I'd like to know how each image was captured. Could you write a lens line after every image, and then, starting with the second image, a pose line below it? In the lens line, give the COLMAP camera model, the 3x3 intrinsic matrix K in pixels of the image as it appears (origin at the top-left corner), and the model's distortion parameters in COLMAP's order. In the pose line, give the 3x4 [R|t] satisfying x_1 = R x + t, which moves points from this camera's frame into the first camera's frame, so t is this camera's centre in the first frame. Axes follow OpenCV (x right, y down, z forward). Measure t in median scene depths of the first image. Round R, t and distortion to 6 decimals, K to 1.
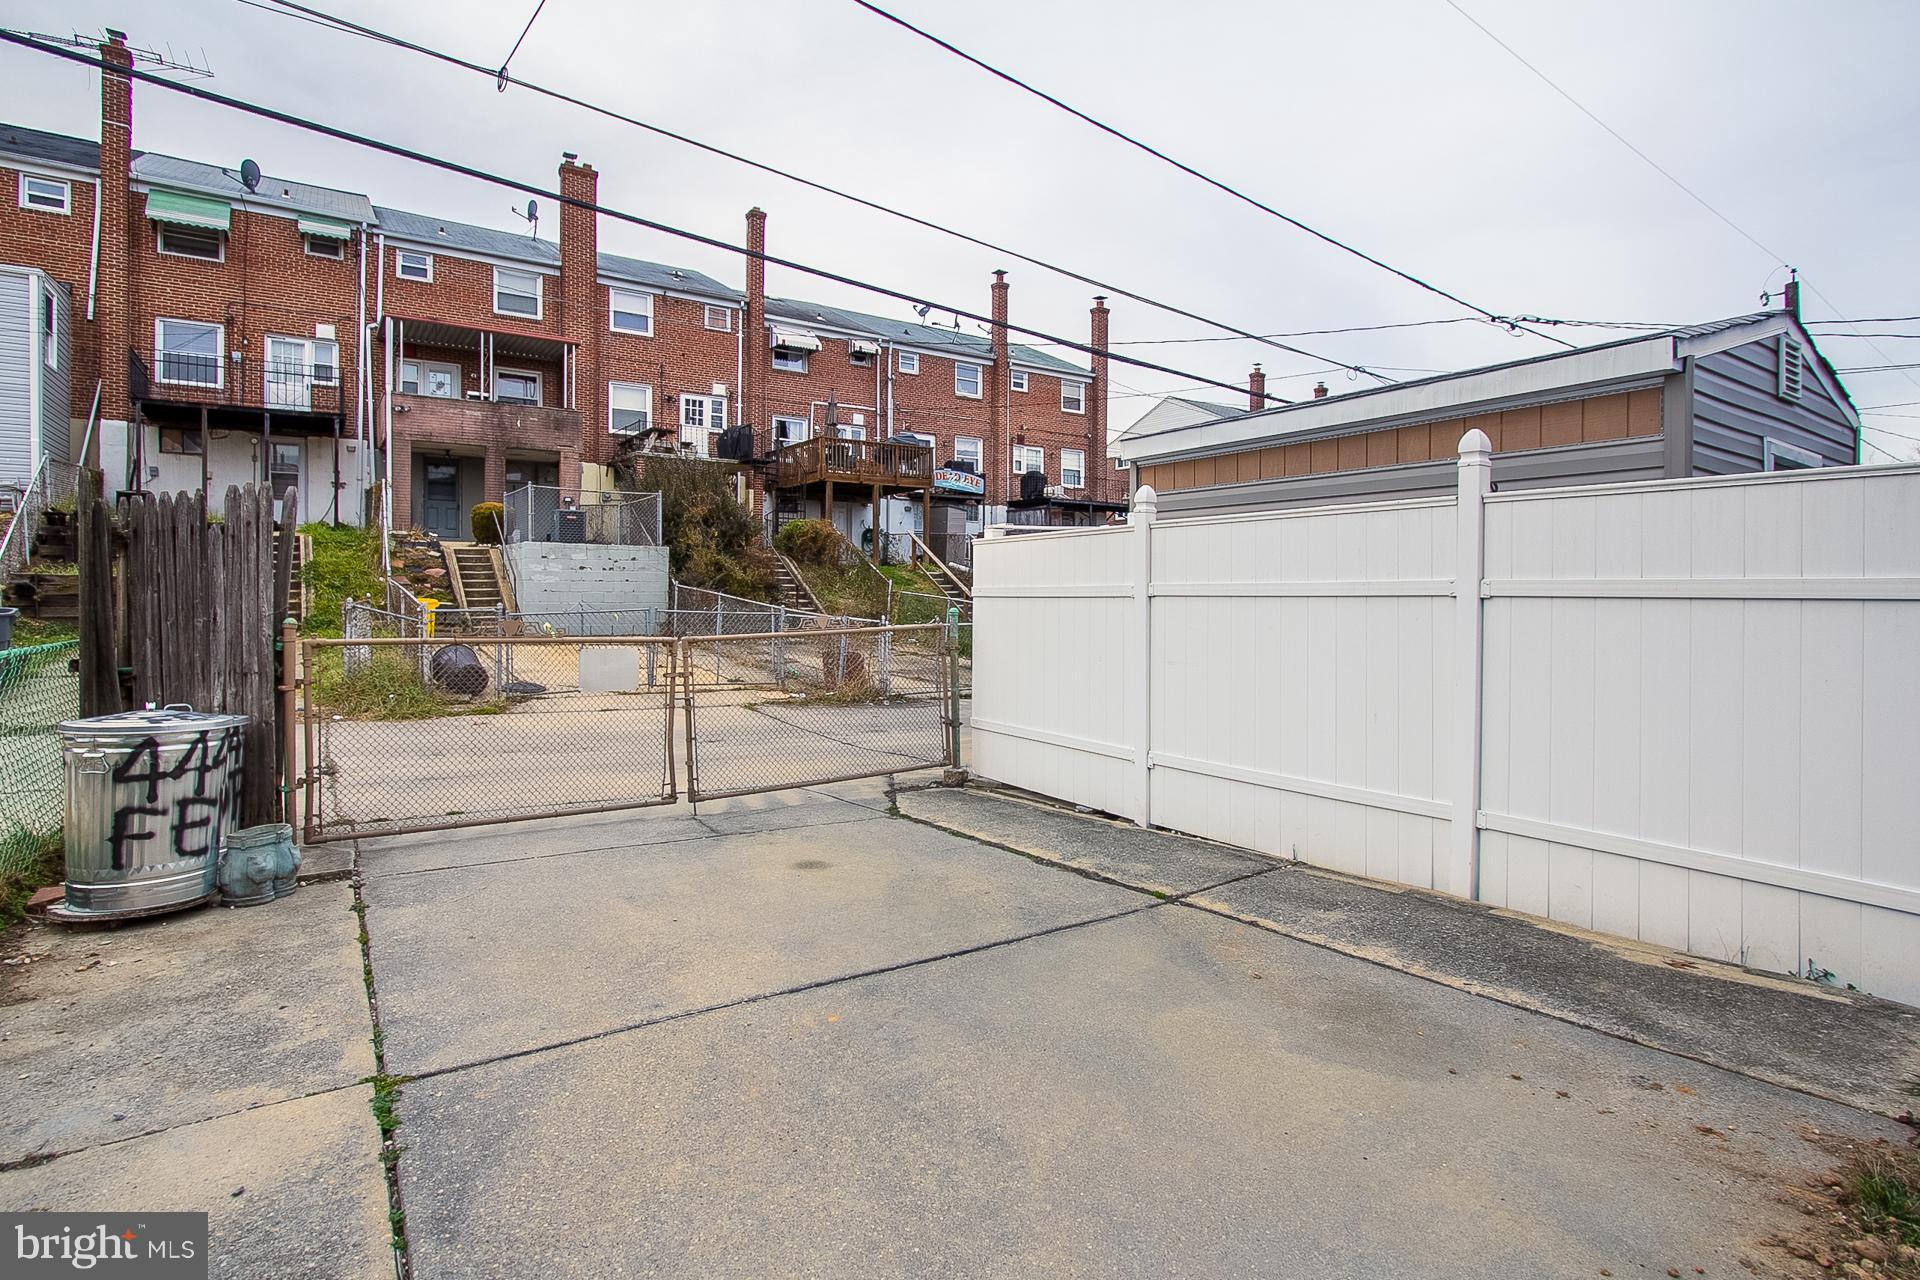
lens RADIAL K [[893.0, 0, 935.5], [0, 893.0, 583.8], [0, 0, 1]] dist [-0.010970, 0.006011]
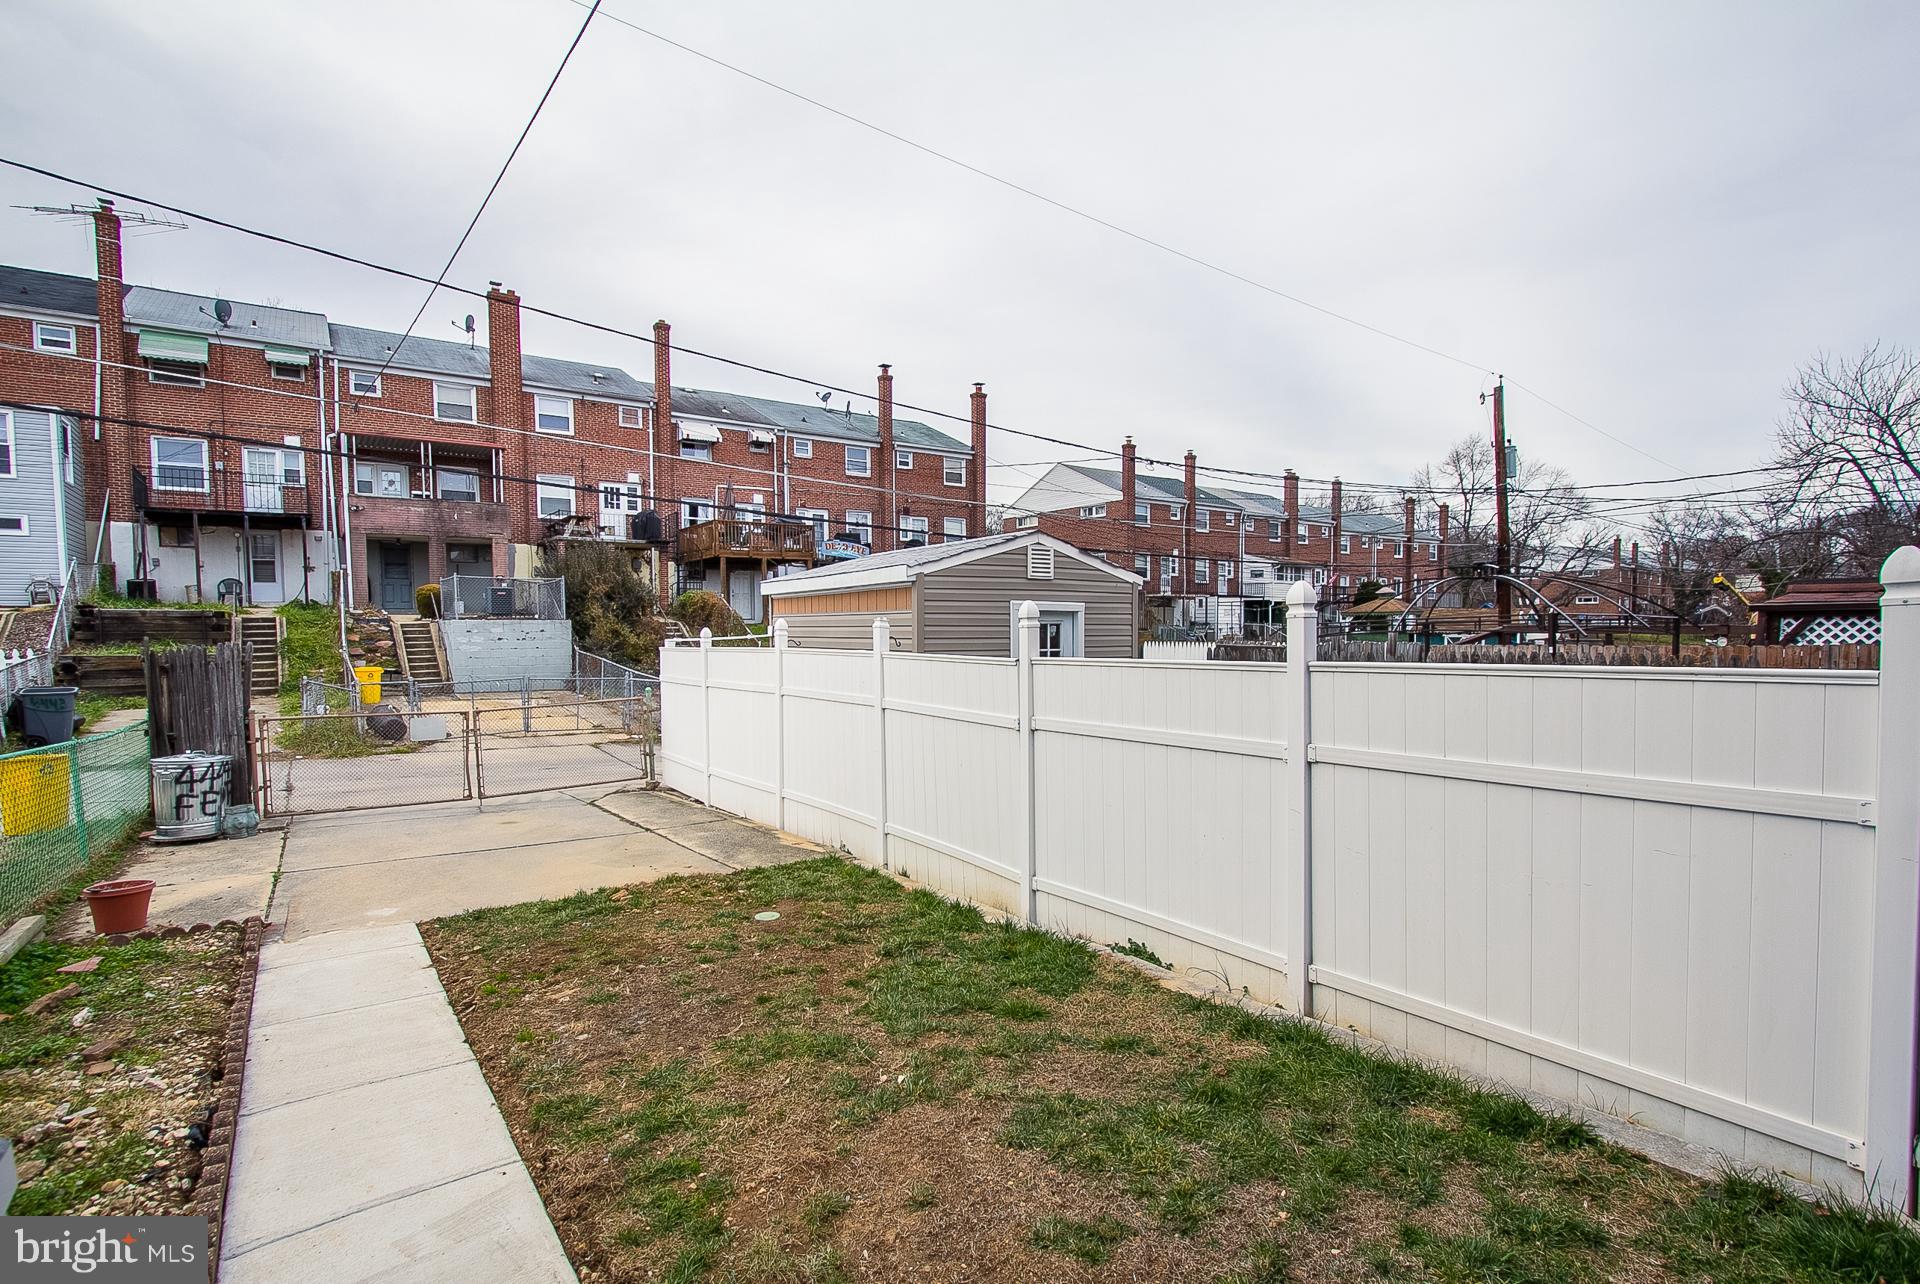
lens RADIAL K [[893.0, 0, 950.7], [0, 893.0, 656.0], [0, 0, 1]] dist [-0.010970, 0.006011]
pose [[0.999811, -0.013595, 0.013925, 0.210323], [0.012978, 0.998969, 0.043495, -0.036638], [-0.014502, -0.043306, 0.998957, -0.260701]]
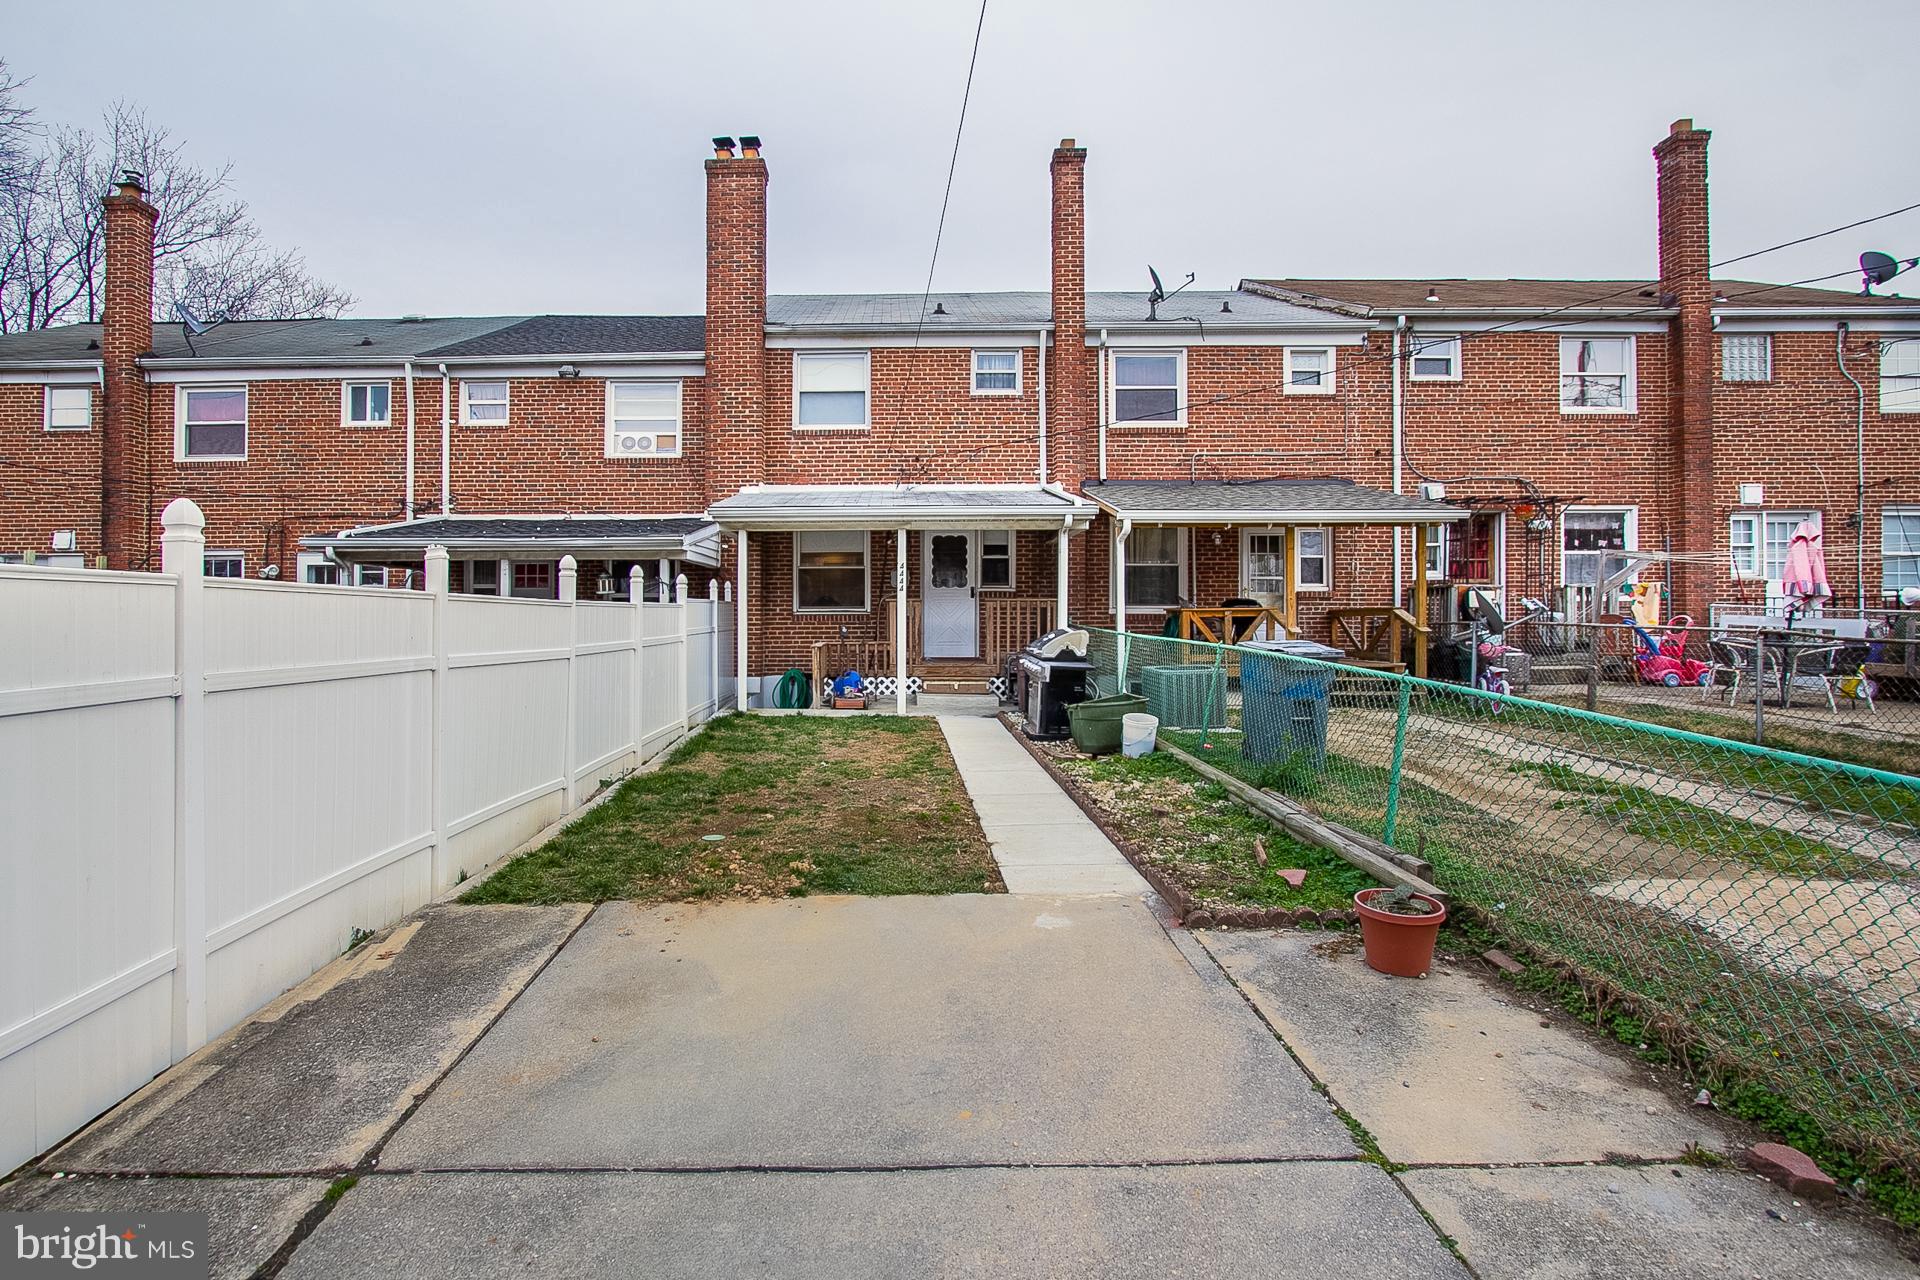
lens RADIAL K [[893.0, 0, 910.3], [0, 893.0, 618.6], [0, 0, 1]] dist [-0.010970, 0.006011]
pose [[-0.828845, 0.000746, 0.559478, -0.094132], [-0.004487, 0.999958, -0.007981, -0.011334], [-0.559461, -0.009126, -0.828807, 0.279259]]
